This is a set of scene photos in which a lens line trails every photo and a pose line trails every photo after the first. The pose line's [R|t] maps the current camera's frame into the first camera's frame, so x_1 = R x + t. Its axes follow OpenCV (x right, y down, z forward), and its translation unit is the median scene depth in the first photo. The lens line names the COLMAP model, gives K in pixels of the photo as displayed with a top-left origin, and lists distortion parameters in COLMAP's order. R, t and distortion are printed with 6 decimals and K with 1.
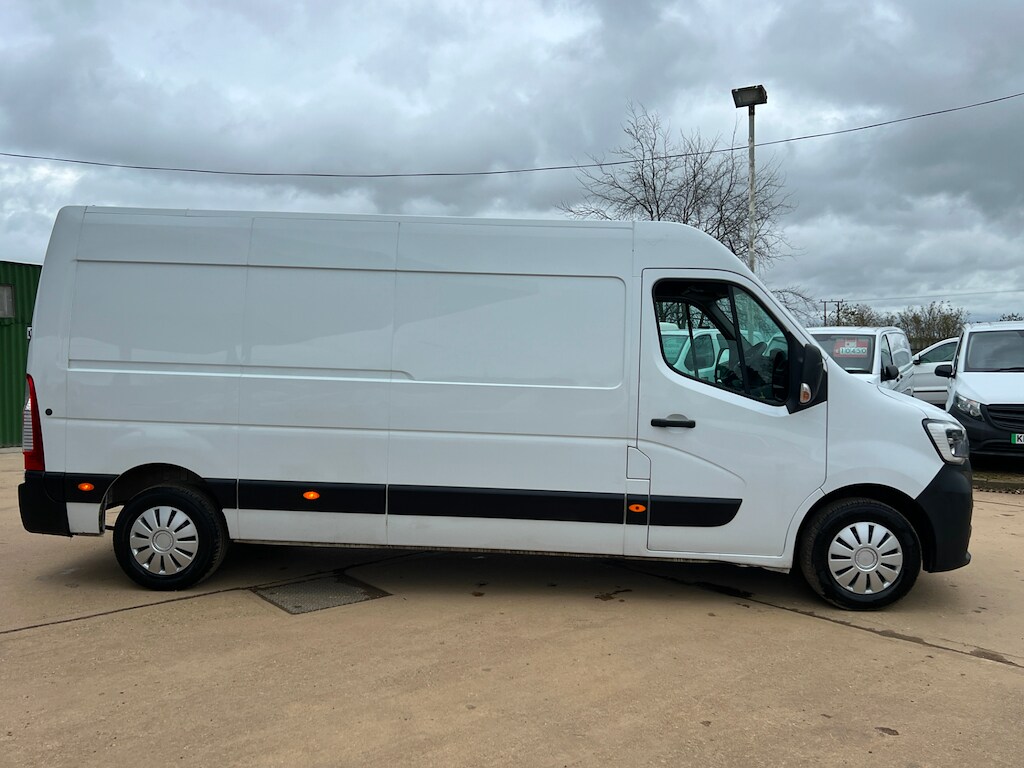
lens RADIAL K [[836.4, 0, 515.3], [0, 836.4, 384.8], [0, 0, 1]] dist [0.071983, -0.081536]
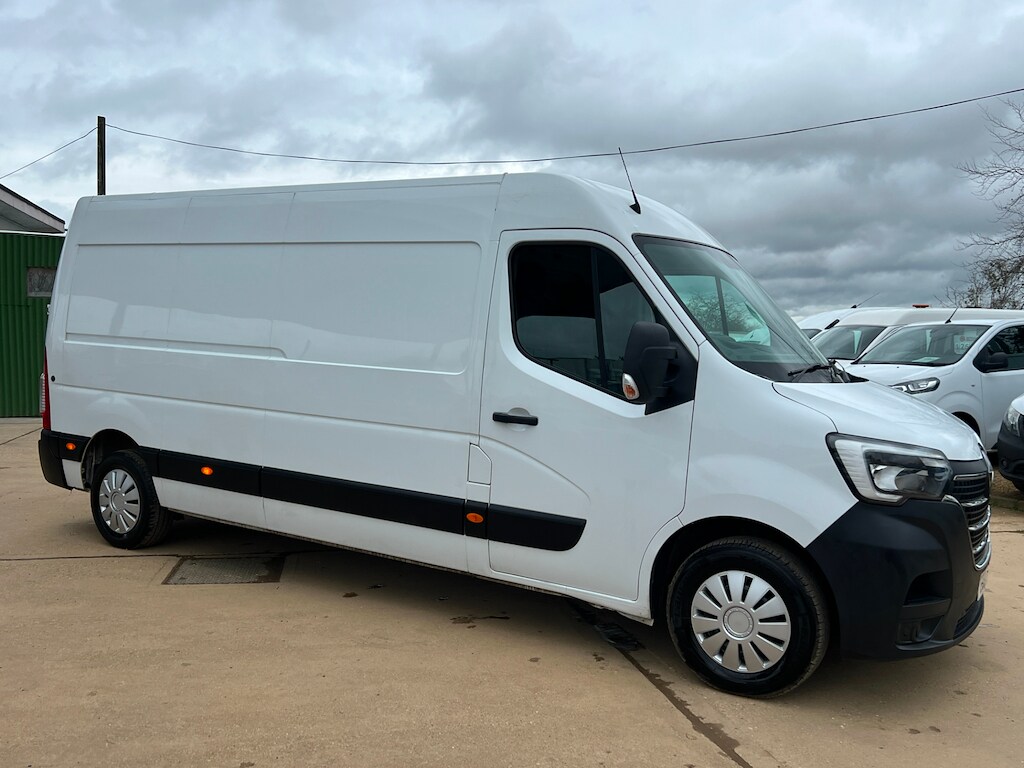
lens RADIAL K [[897.0, 0, 517.6], [0, 897.0, 385.4], [0, 0, 1]] dist [0.079819, -0.107317]
pose [[0.877219, 0.039456, -0.478466, 0.598920], [-0.038820, 0.999183, 0.011223, 0.003375], [0.478518, 0.008729, 0.878035, 0.230630]]
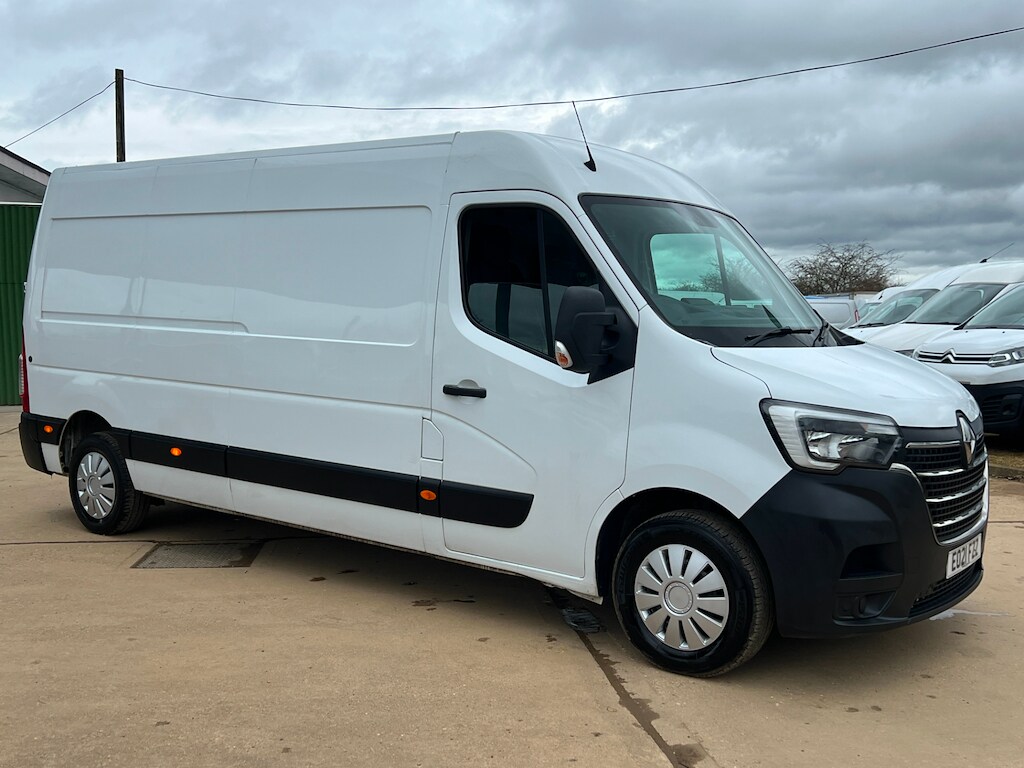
lens RADIAL K [[1067.1, 0, 512.0], [0, 1067.1, 384.0], [0, 0, 1]] dist [0.133919, -0.278526]
pose [[0.824308, 0.035595, -0.565022, 0.777155], [-0.021693, 0.999274, 0.031304, 0.006965], [0.565726, -0.013547, 0.824482, 0.200433]]
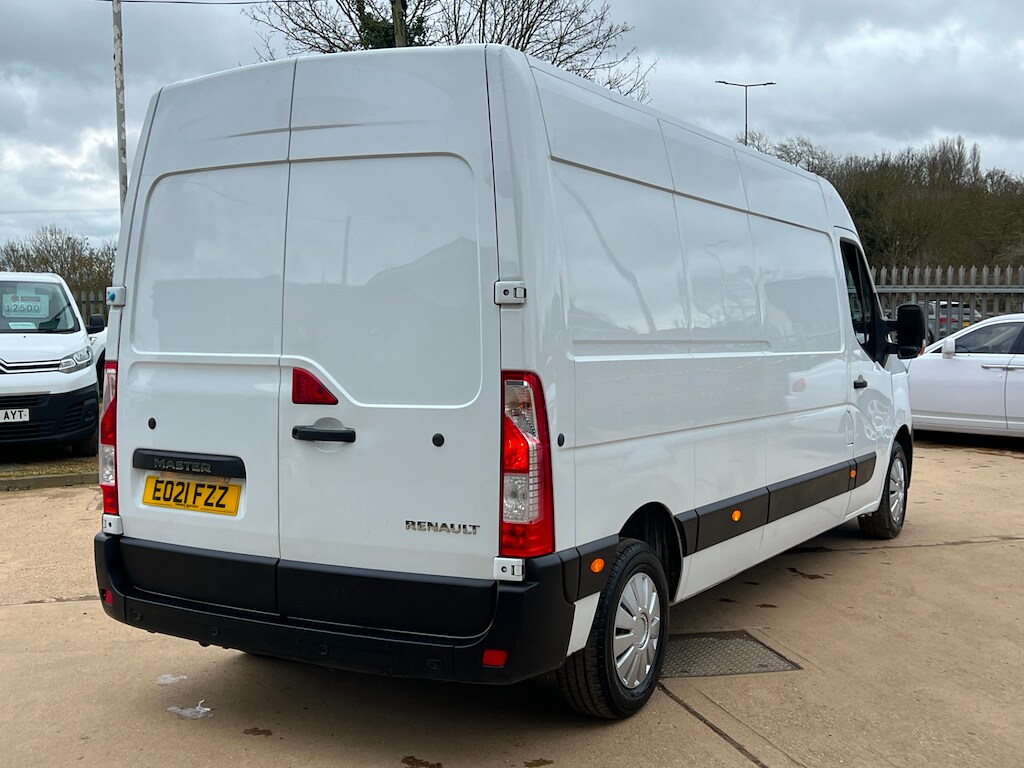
lens RADIAL K [[1201.3, 0, 520.7], [0, 1201.3, 377.6], [0, 0, 1]] dist [0.168902, -0.429068]
pose [[0.449912, -0.059365, 0.891098, -1.264338], [0.038814, 0.998145, 0.046899, -0.044811], [-0.892229, 0.013486, 0.451381, 0.697447]]
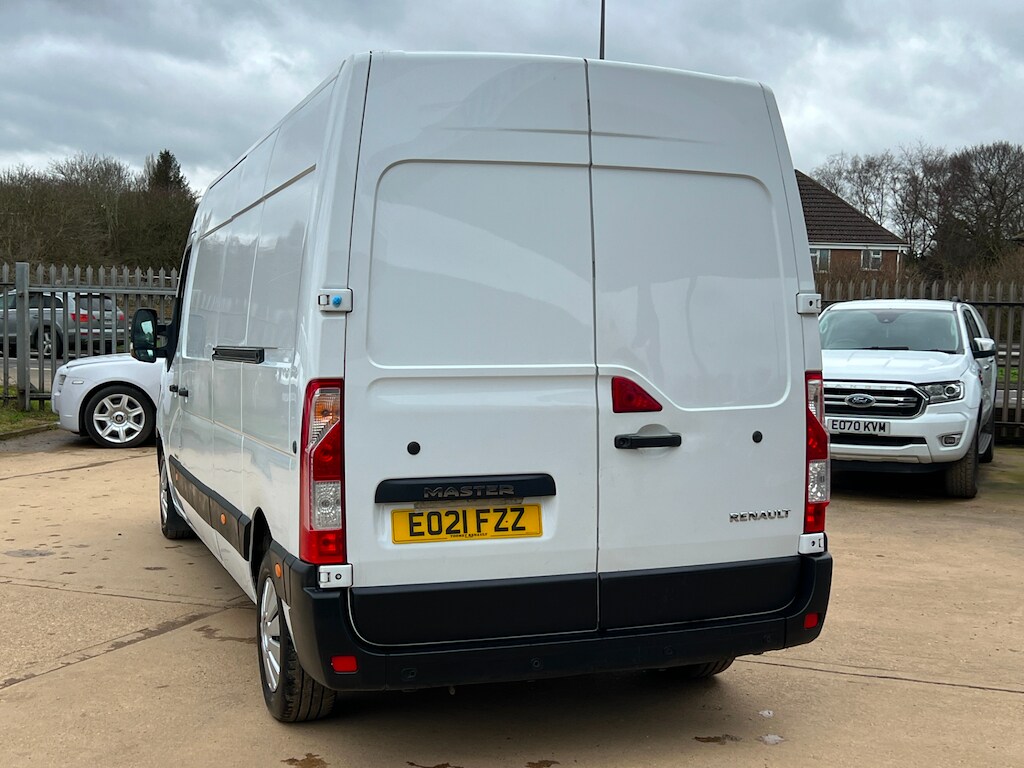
lens RADIAL K [[1274.5, 0, 506.2], [0, 1274.5, 382.4], [0, 0, 1]] dist [0.178026, -0.457881]
pose [[-0.396776, -0.061618, 0.915845, -1.359346], [0.024424, 0.996682, 0.077638, -0.083596], [-0.917590, 0.053173, -0.393955, 1.613151]]
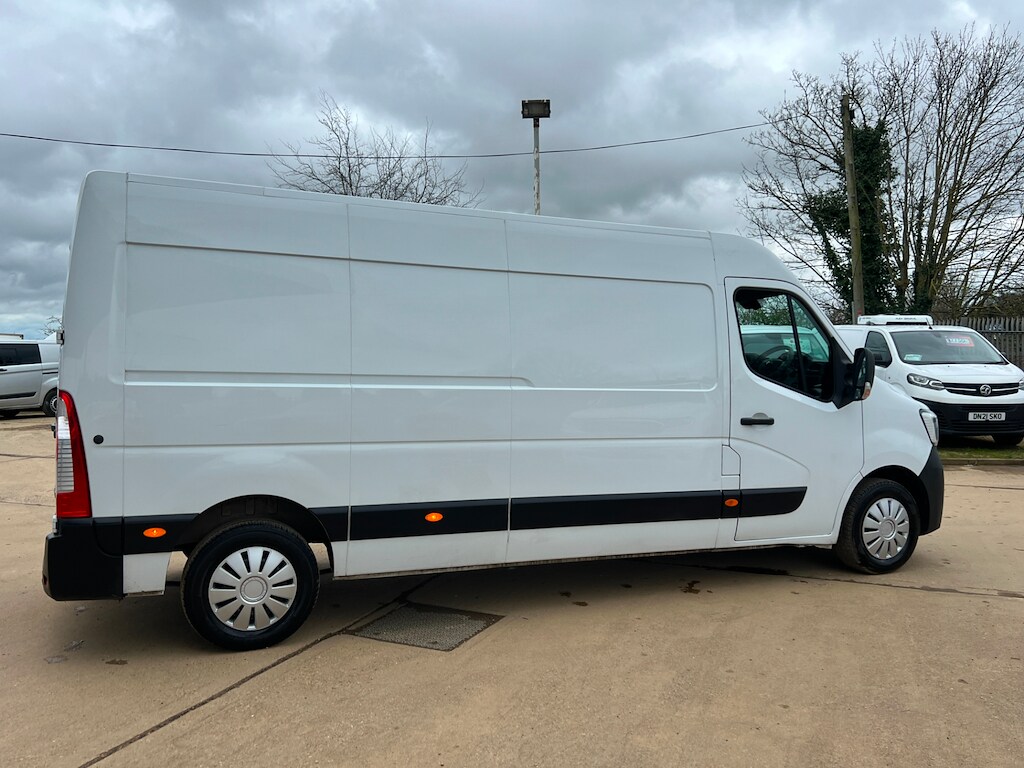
lens RADIAL K [[842.7, 0, 516.9], [0, 842.7, 384.8], [0, 0, 1]] dist [0.064732, -0.076376]
pose [[0.900874, -0.021787, 0.433535, -0.555392], [0.020235, 0.999762, 0.008196, -0.016279], [-0.433610, 0.001389, 0.901100, 0.148300]]
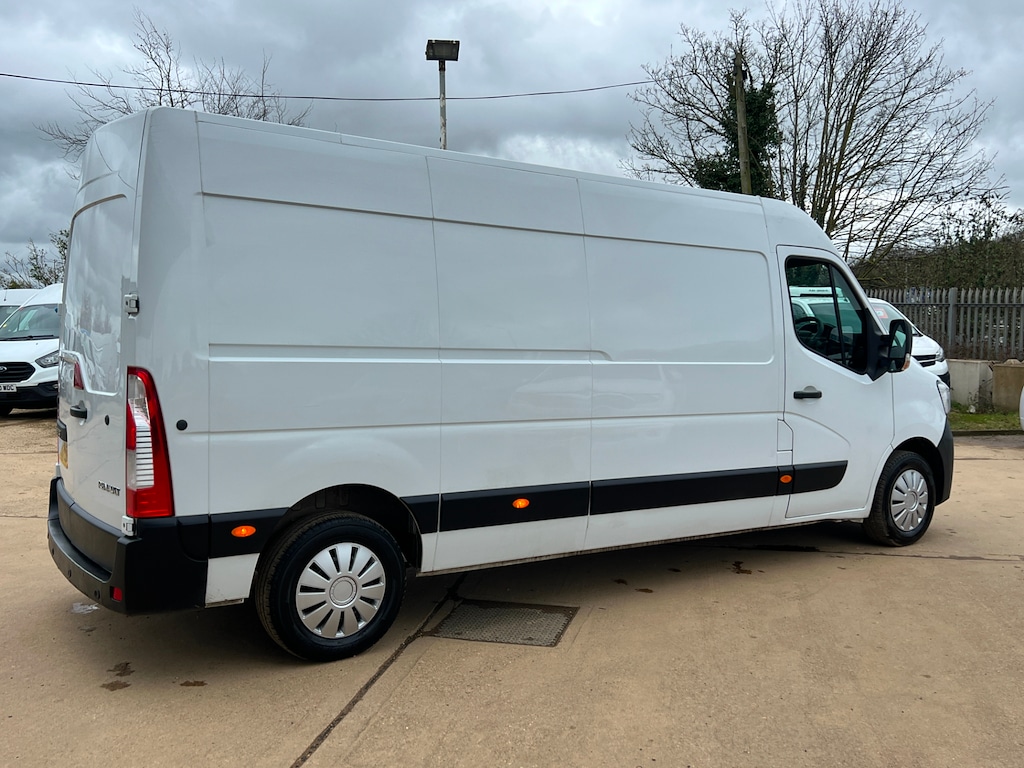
lens RADIAL K [[936.7, 0, 521.2], [0, 936.7, 385.2], [0, 0, 1]] dist [0.091893, -0.144873]
pose [[0.796773, -0.043374, 0.602720, -0.798183], [0.025065, 0.998934, 0.038753, -0.020656], [-0.603759, -0.015770, 0.797011, 0.270692]]
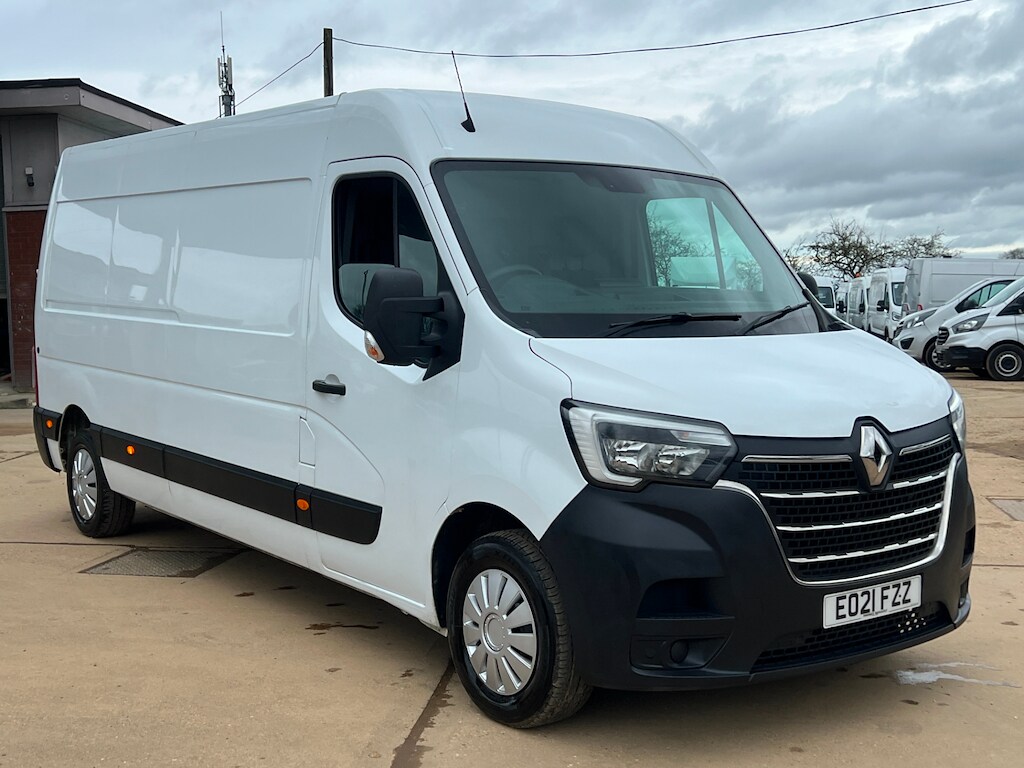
lens RADIAL K [[1274.5, 0, 506.2], [0, 1274.5, 382.4], [0, 0, 1]] dist [0.178026, -0.457881]
pose [[0.639369, 0.042641, -0.767716, 1.075211], [-0.018573, 0.999026, 0.040021, -0.003197], [0.768675, -0.011330, 0.639539, 0.431929]]
